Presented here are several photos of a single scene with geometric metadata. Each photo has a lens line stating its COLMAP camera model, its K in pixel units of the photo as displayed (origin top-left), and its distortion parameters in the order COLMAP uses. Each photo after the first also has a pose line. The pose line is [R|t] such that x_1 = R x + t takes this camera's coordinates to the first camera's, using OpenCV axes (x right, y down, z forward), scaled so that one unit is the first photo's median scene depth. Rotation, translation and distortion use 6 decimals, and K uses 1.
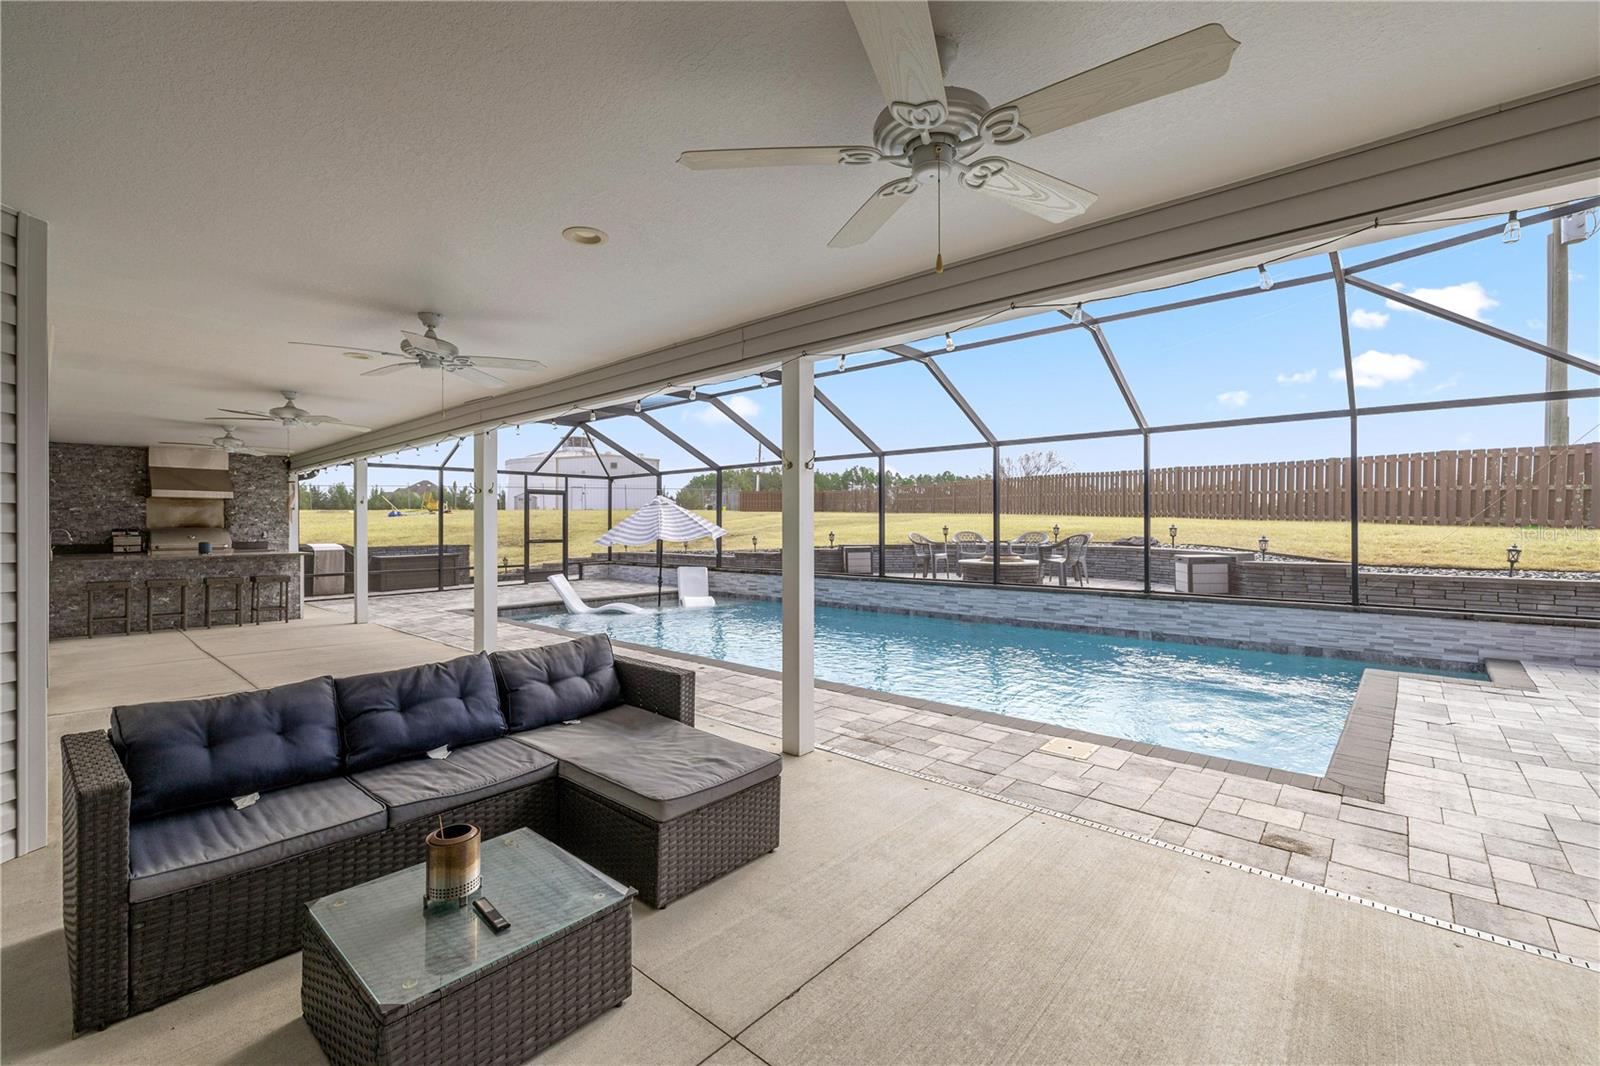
lens RADIAL K [[677.5, 0, 795.1], [0, 677.5, 521.3], [0, 0, 1]] dist [-0.000234, -0.000052]
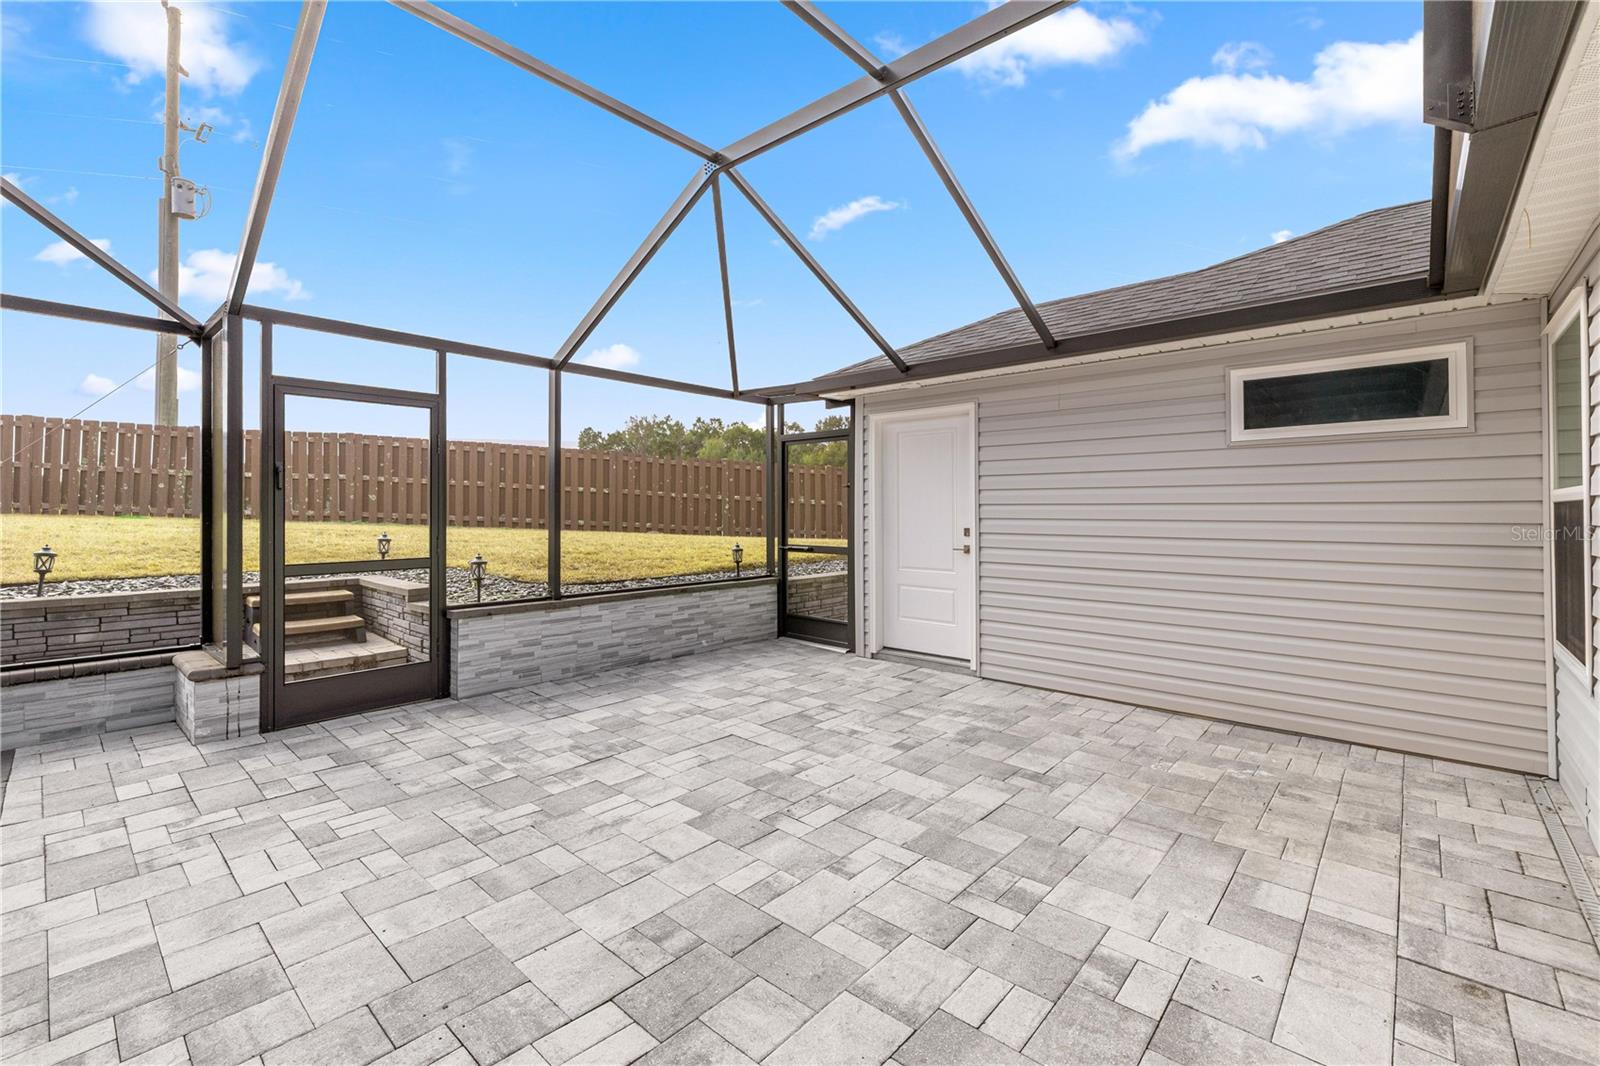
lens RADIAL K [[677.5, 0, 795.1], [0, 677.5, 521.3], [0, 0, 1]] dist [-0.000234, -0.000052]
pose [[0.006302, -0.011989, 0.999908, 0.400557], [-0.007377, 0.999900, 0.012036, -0.002139], [-0.999953, -0.007452, 0.006213, 0.264893]]
